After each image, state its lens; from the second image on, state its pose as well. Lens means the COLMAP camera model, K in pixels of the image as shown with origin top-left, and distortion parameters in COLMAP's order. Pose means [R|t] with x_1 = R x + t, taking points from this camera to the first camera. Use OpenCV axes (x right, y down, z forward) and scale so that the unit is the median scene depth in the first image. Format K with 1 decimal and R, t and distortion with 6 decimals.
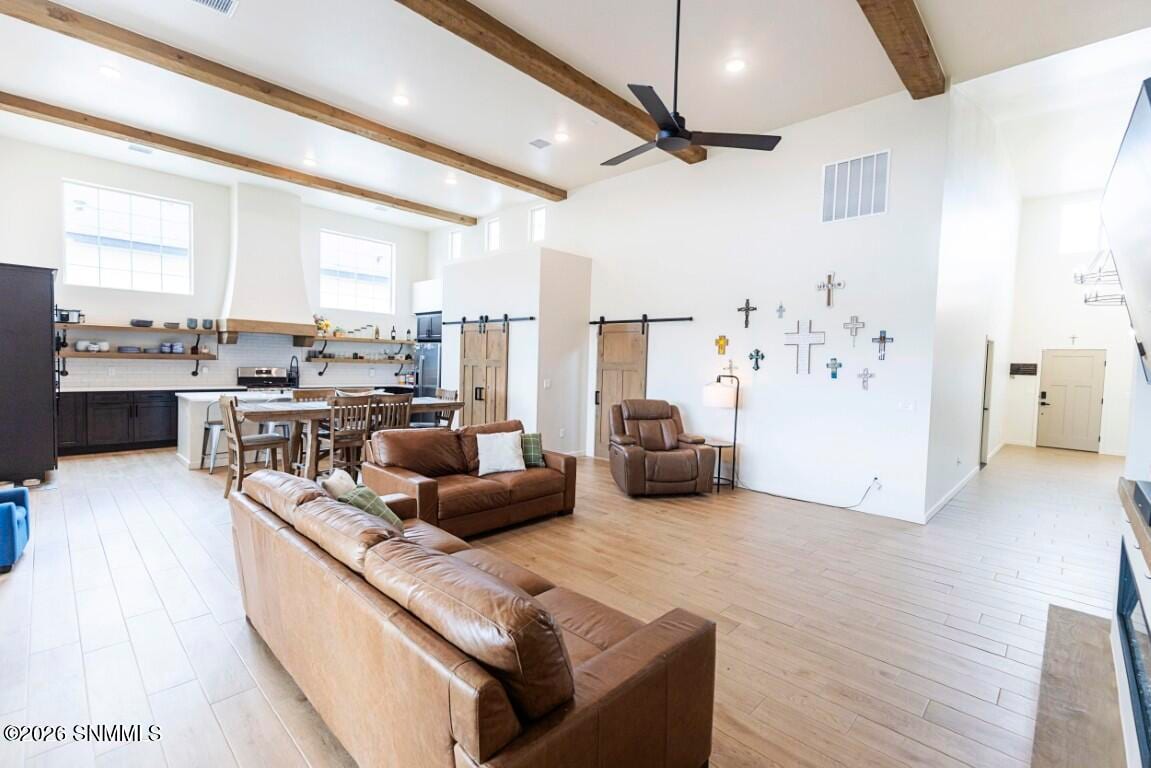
lens RADIAL K [[512.8, 0, 578.7], [0, 512.8, 386.3], [0, 0, 1]] dist [0.004807, 0.000000]
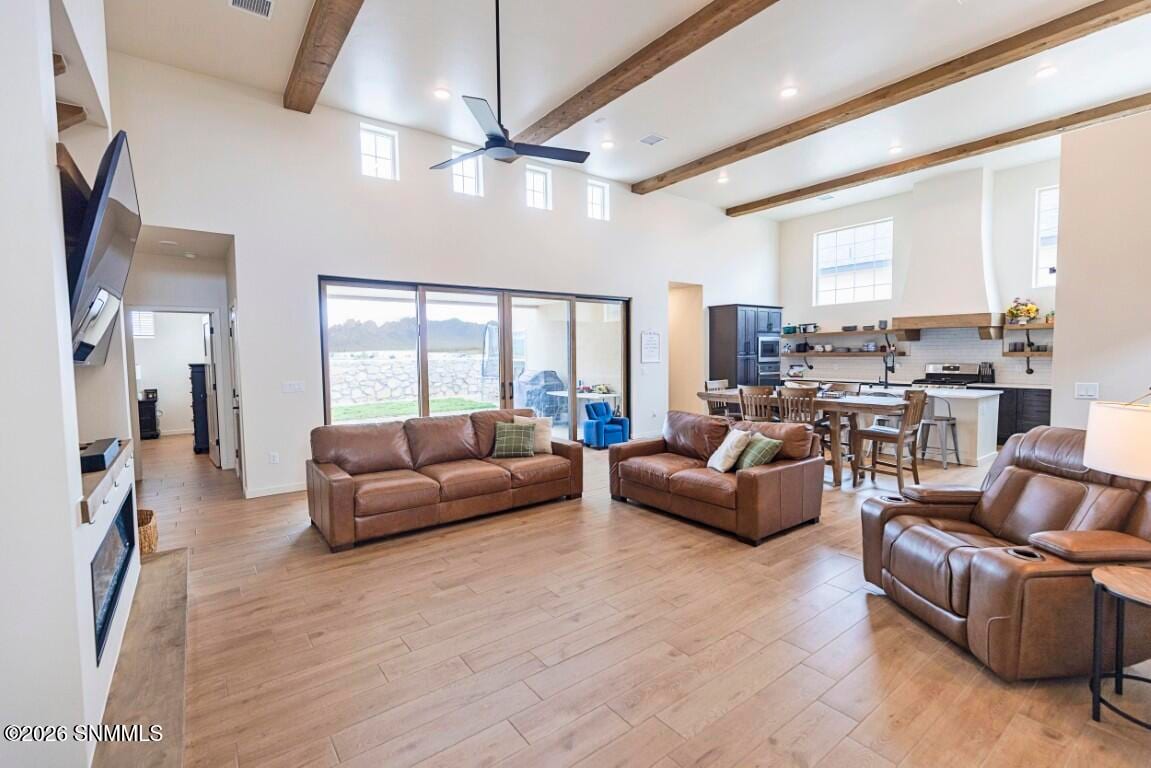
lens RADIAL K [[512.8, 0, 576.4], [0, 512.8, 383.6], [0, 0, 1]] dist [0.004807, 0.000000]
pose [[-0.163099, 0.034170, -0.986018, 0.644850], [-0.039857, 0.998356, 0.041190, -0.016121], [0.985804, 0.046018, -0.161469, 0.694513]]
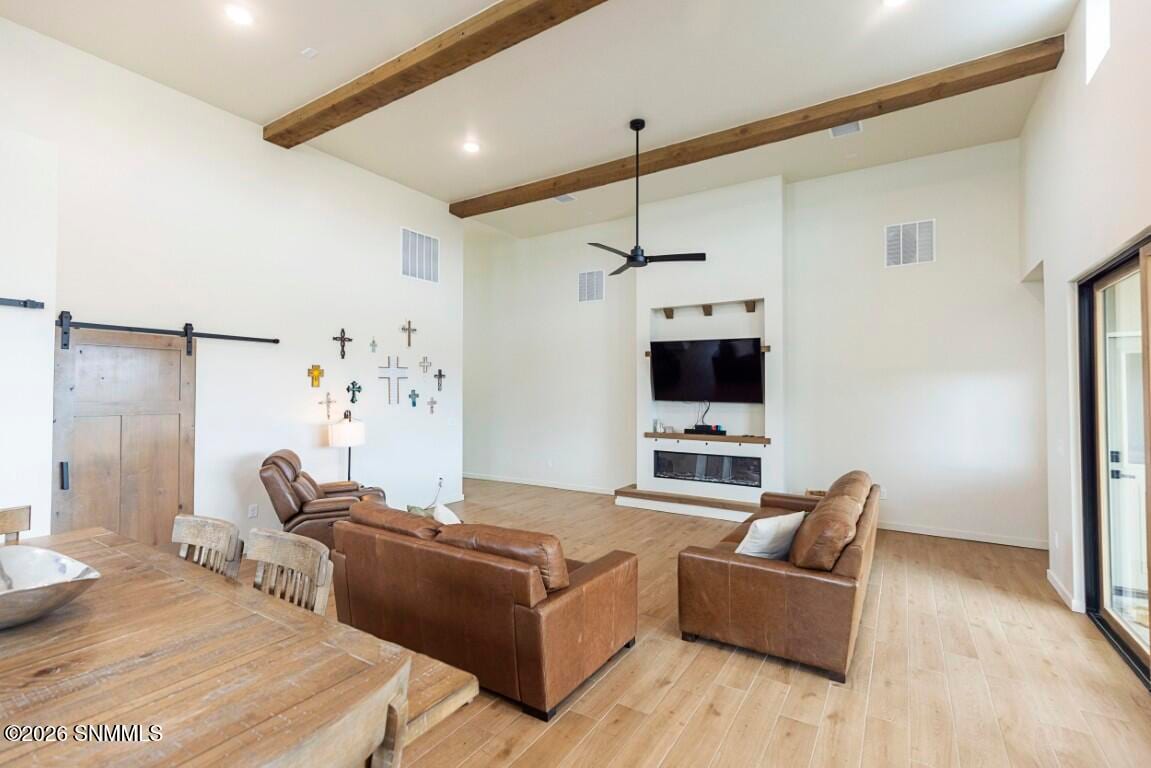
lens RADIAL K [[512.8, 0, 579.8], [0, 512.8, 380.2], [0, 0, 1]] dist [0.004807, 0.000000]
pose [[-0.199048, -0.004865, 0.979978, -0.698530], [0.039828, 0.999121, 0.013050, -0.070411], [-0.979180, 0.041628, -0.198679, 0.772164]]
